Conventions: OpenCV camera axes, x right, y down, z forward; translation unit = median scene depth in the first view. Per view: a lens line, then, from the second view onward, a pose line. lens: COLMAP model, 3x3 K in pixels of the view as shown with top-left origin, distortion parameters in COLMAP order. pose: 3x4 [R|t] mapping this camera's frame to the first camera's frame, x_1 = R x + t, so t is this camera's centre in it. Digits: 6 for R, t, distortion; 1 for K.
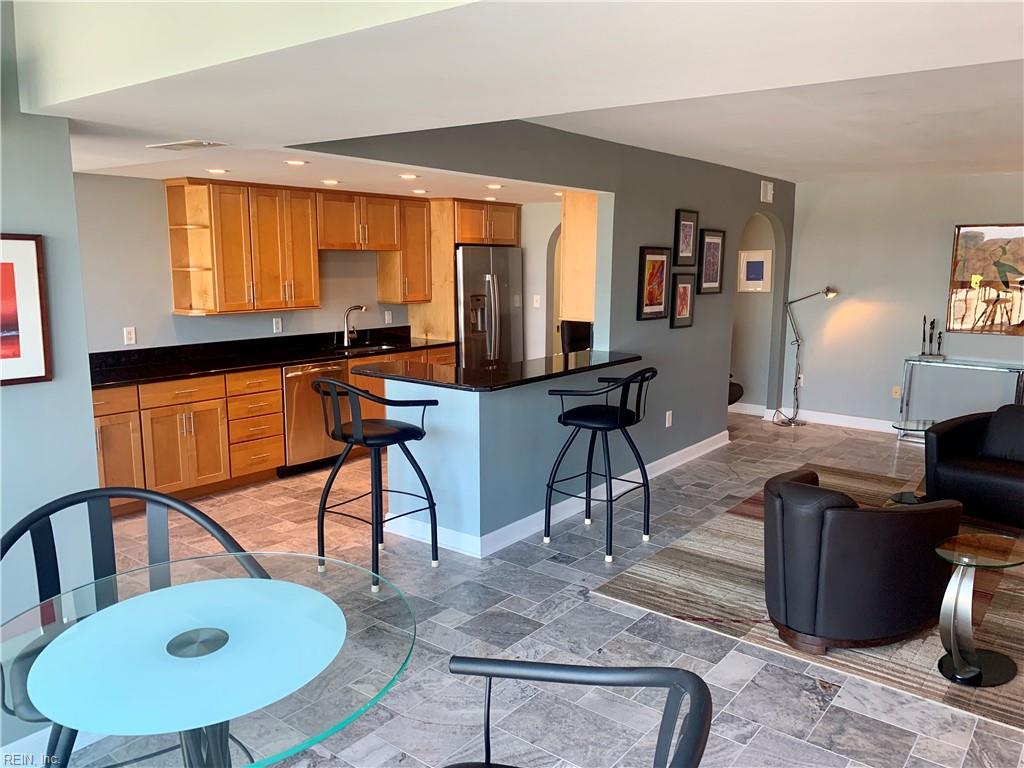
lens RADIAL K [[781.3, 0, 521.2], [0, 781.3, 389.7], [0, 0, 1]] dist [0.036524, -0.039138]
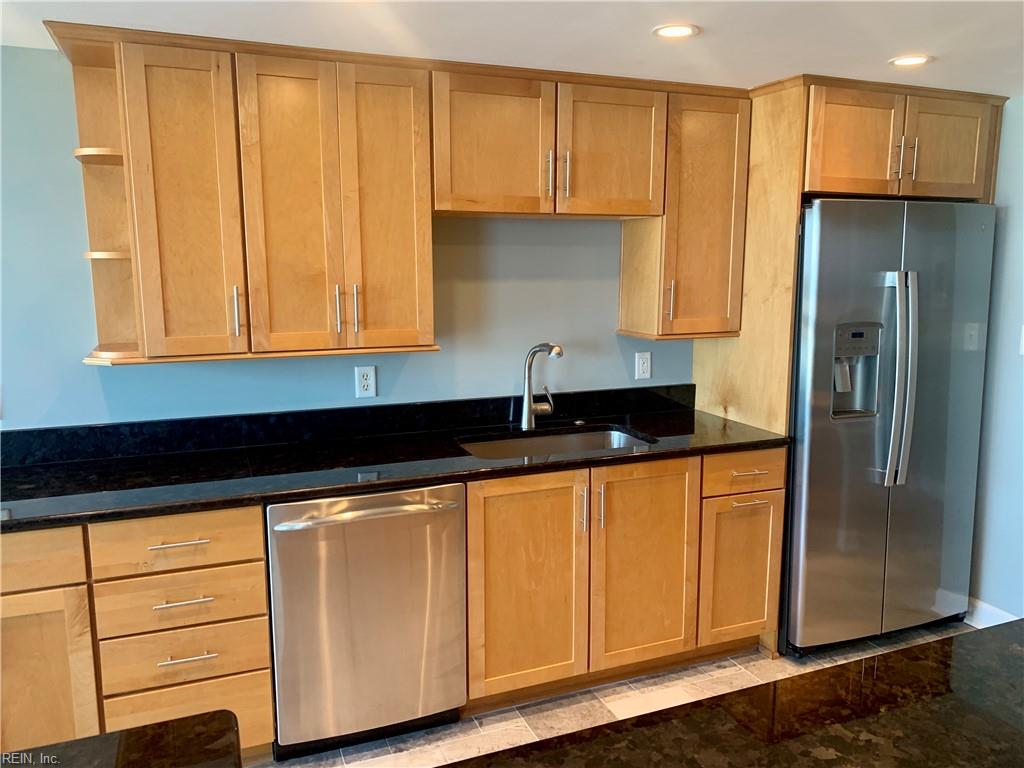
lens RADIAL K [[781.3, 0, 505.6], [0, 781.3, 383.7], [0, 0, 1]] dist [0.036524, -0.039138]
pose [[0.860615, 0.069792, -0.504451, -0.006416], [-0.076246, 0.997058, 0.007866, -0.082726], [0.503516, 0.031693, 0.863405, 0.586775]]
